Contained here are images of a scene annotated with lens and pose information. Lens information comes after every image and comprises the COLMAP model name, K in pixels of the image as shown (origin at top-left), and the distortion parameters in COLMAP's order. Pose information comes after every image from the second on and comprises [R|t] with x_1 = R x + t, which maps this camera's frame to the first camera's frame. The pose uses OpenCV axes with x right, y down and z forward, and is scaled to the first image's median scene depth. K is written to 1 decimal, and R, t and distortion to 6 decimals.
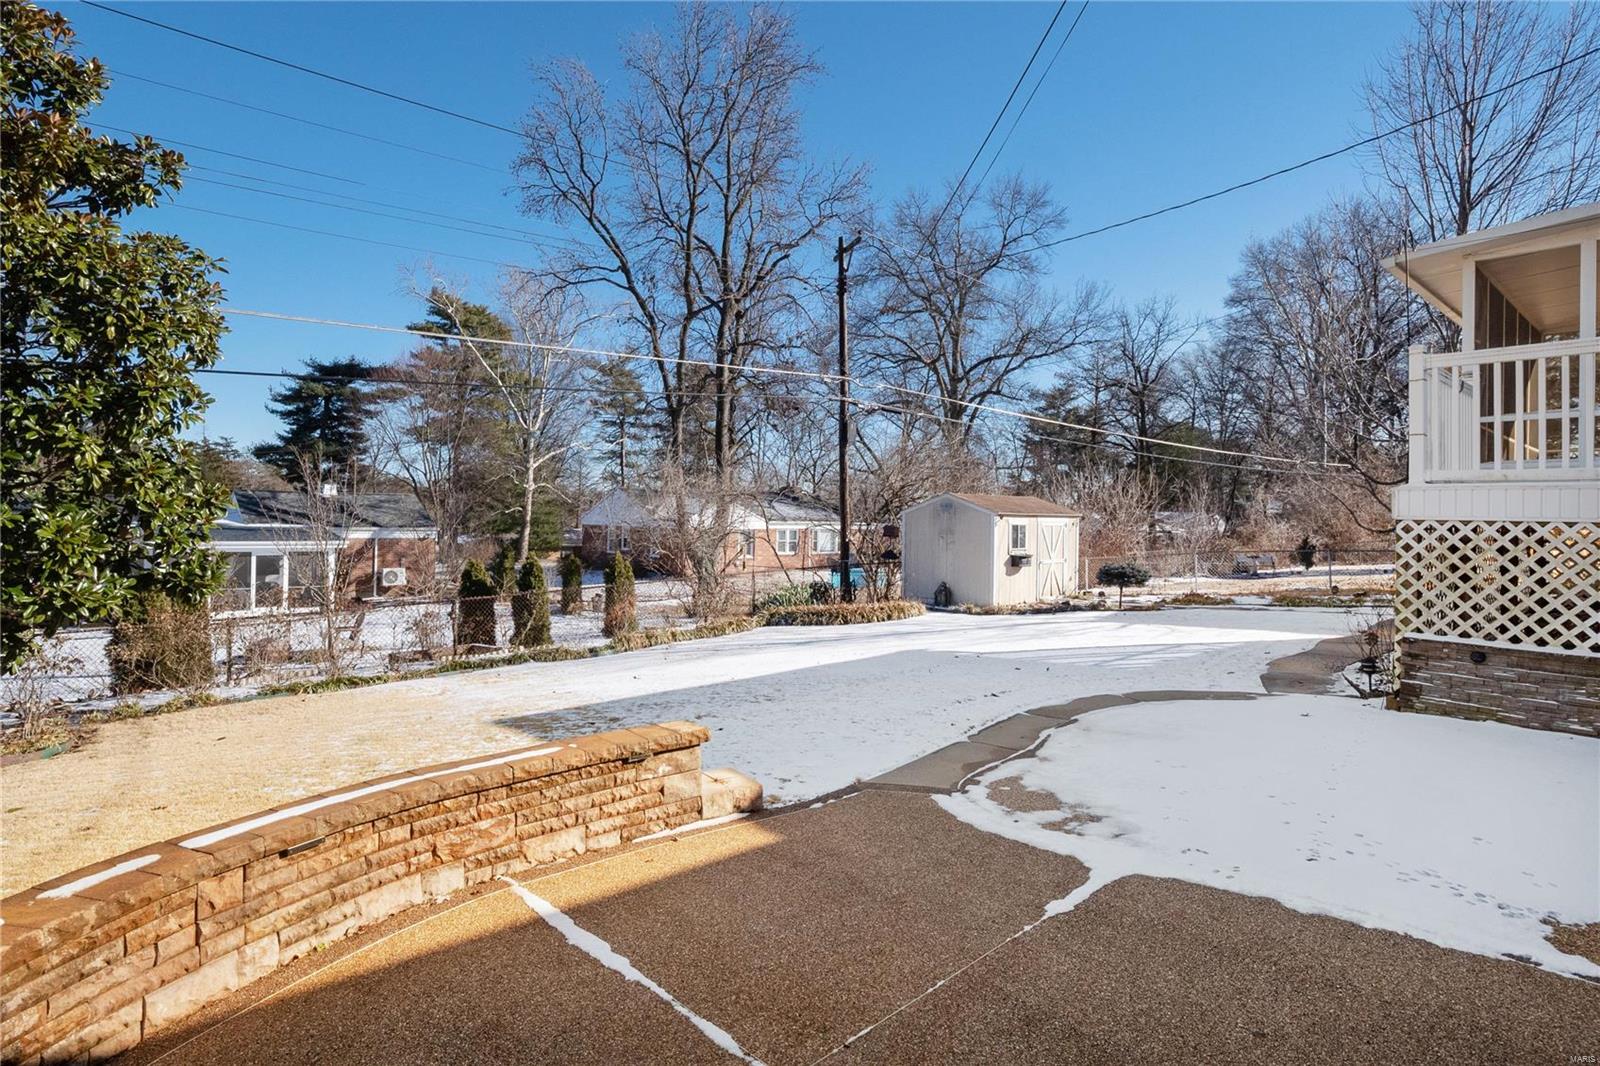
lens RADIAL K [[827.3, 0, 796.2], [0, 827.3, 516.6], [0, 0, 1]] dist [-0.006972, 0.000935]
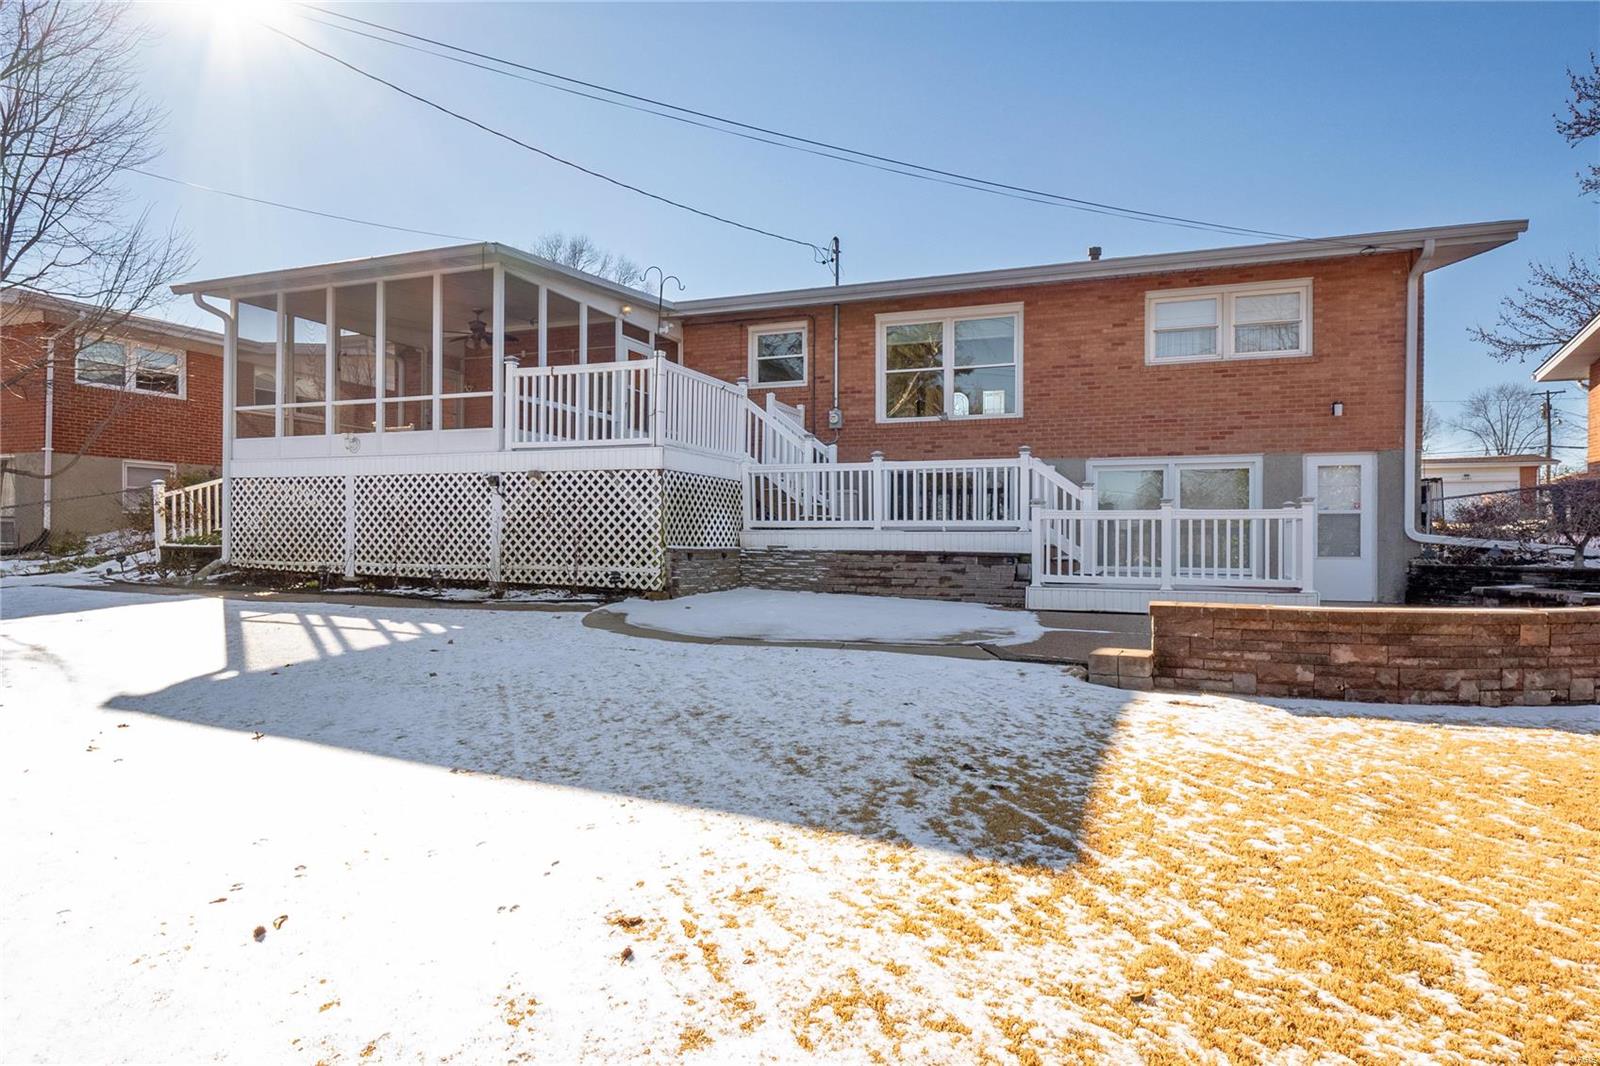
lens RADIAL K [[918.3, 0, 794.3], [0, 918.3, 540.8], [0, 0, 1]] dist [0.004775, 0.000345]
pose [[-0.454425, -0.022668, 0.890497, -0.343477], [-0.016082, 0.999722, 0.017242, 0.040772], [-0.890640, -0.006486, -0.454663, 0.639162]]
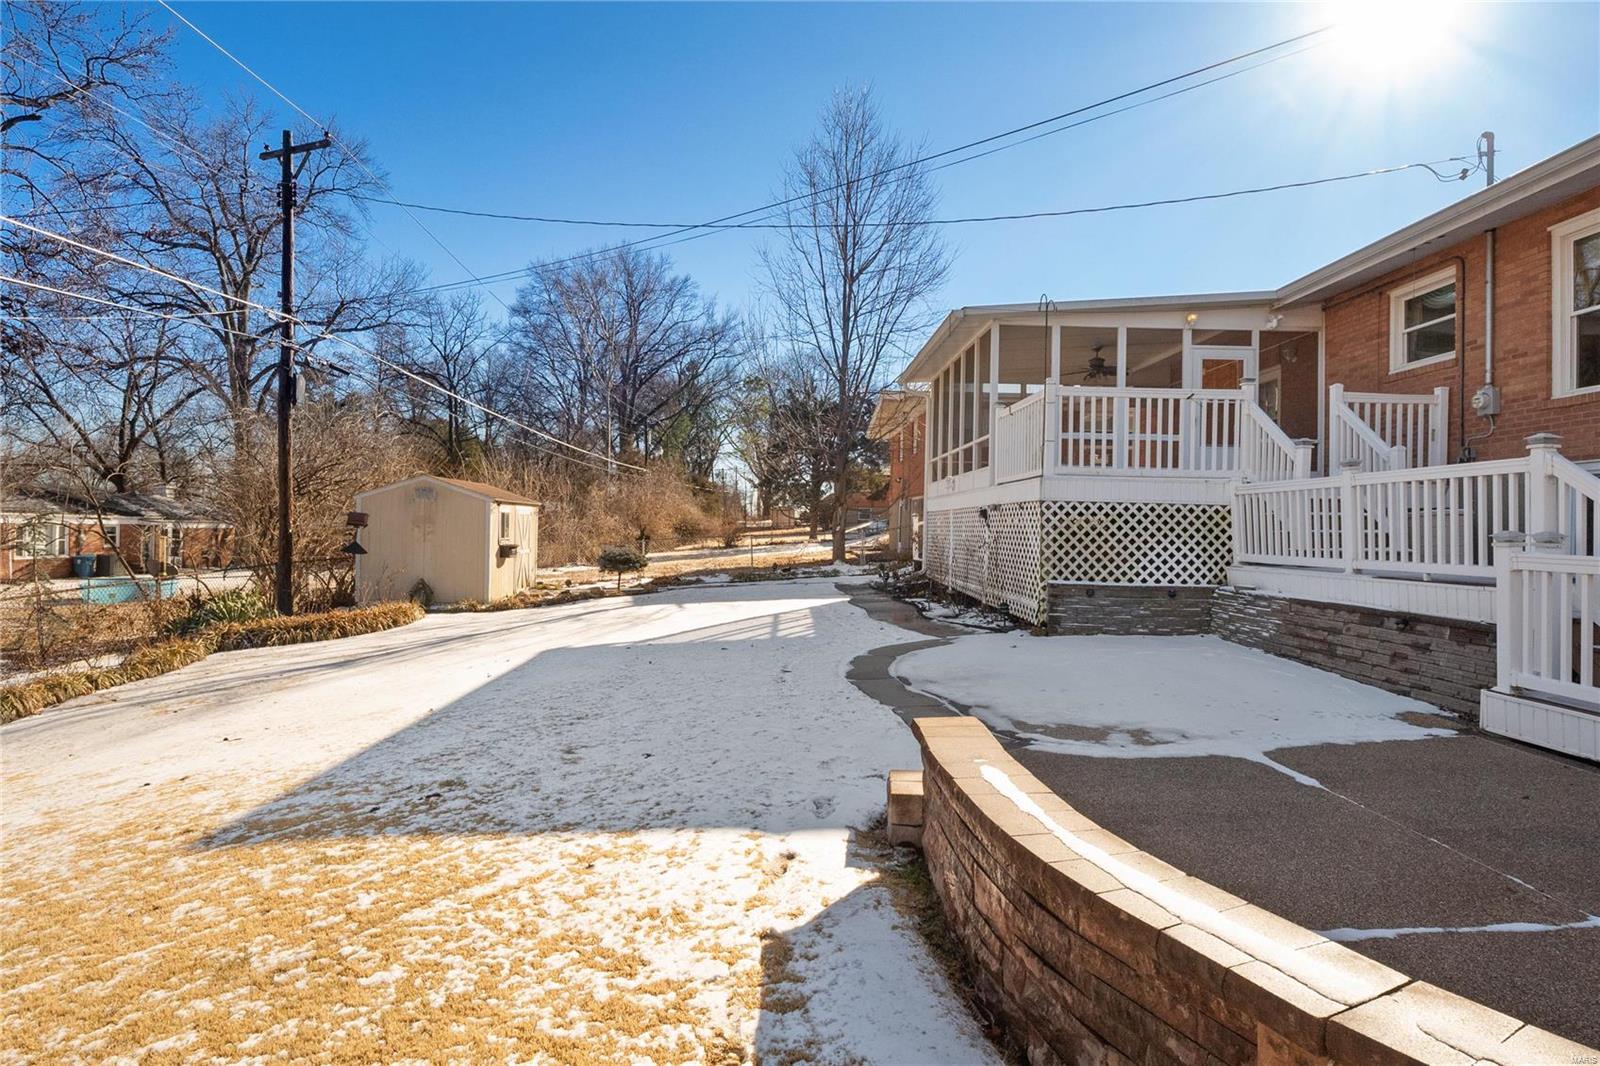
lens RADIAL K [[827.3, 0, 797.6], [0, 827.3, 527.5], [0, 0, 1]] dist [-0.006972, 0.000935]
pose [[0.640966, -0.004299, 0.767557, -0.257966], [-0.007341, 0.999904, 0.011731, 0.014791], [-0.767534, -0.013153, 0.640874, 0.173271]]
